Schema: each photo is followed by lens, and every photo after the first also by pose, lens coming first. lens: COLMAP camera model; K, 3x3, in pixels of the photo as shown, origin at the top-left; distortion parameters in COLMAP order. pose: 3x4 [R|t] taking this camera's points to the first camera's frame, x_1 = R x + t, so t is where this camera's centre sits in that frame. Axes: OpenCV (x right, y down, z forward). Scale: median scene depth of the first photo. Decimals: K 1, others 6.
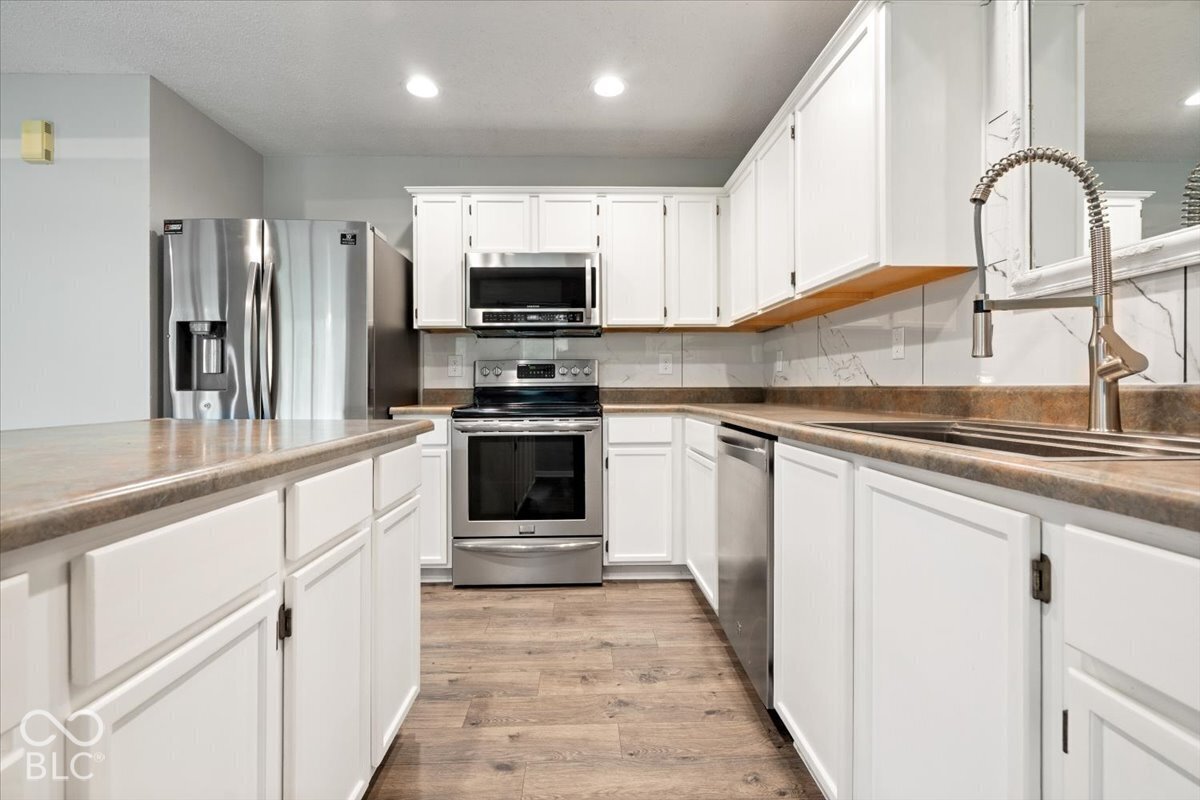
lens RADIAL K [[537.1, 0, 596.9], [0, 537.1, 384.3], [0, 0, 1]] dist [-0.003757, 0.000132]
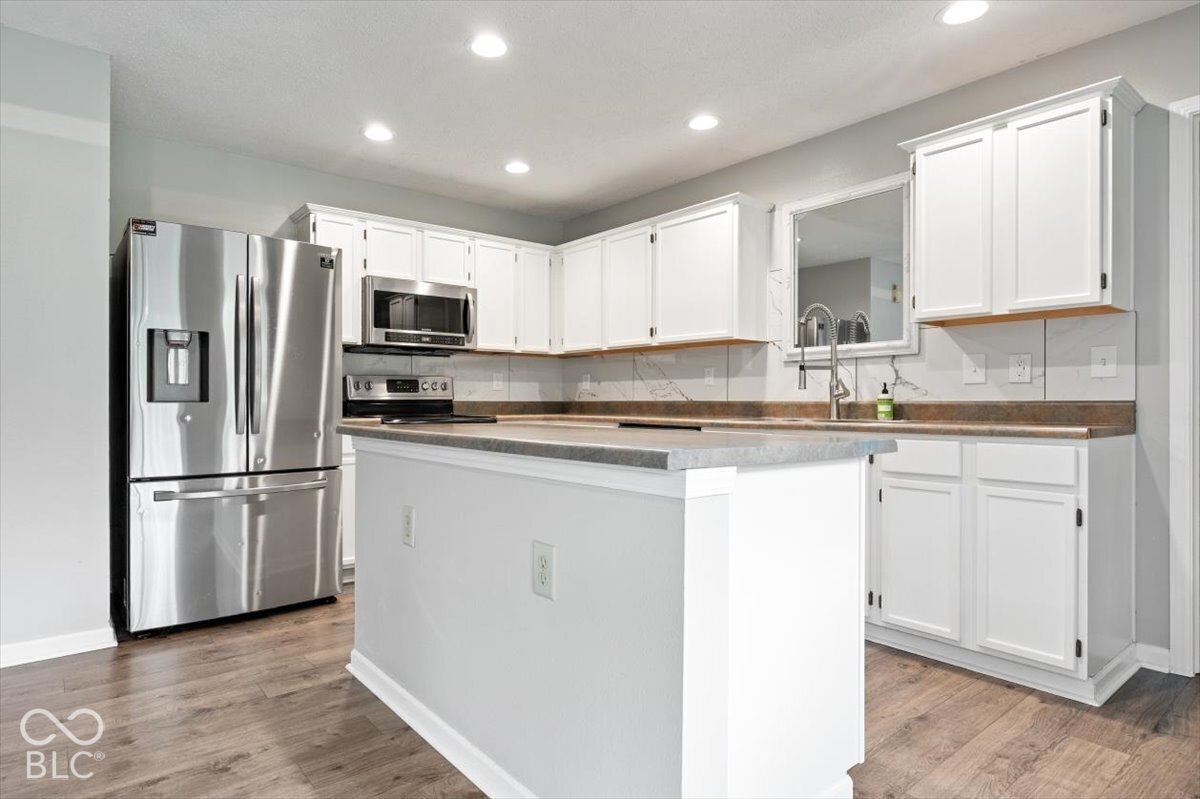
lens RADIAL K [[548.5, 0, 600.0], [0, 548.5, 399.5], [0, 0, 1]] dist [-0.000696, 0.000153]
pose [[0.822877, 0.005934, 0.568188, -0.473672], [-0.007071, 0.999975, -0.000203, 0.000738], [-0.568175, -0.003851, 0.822899, -0.166780]]
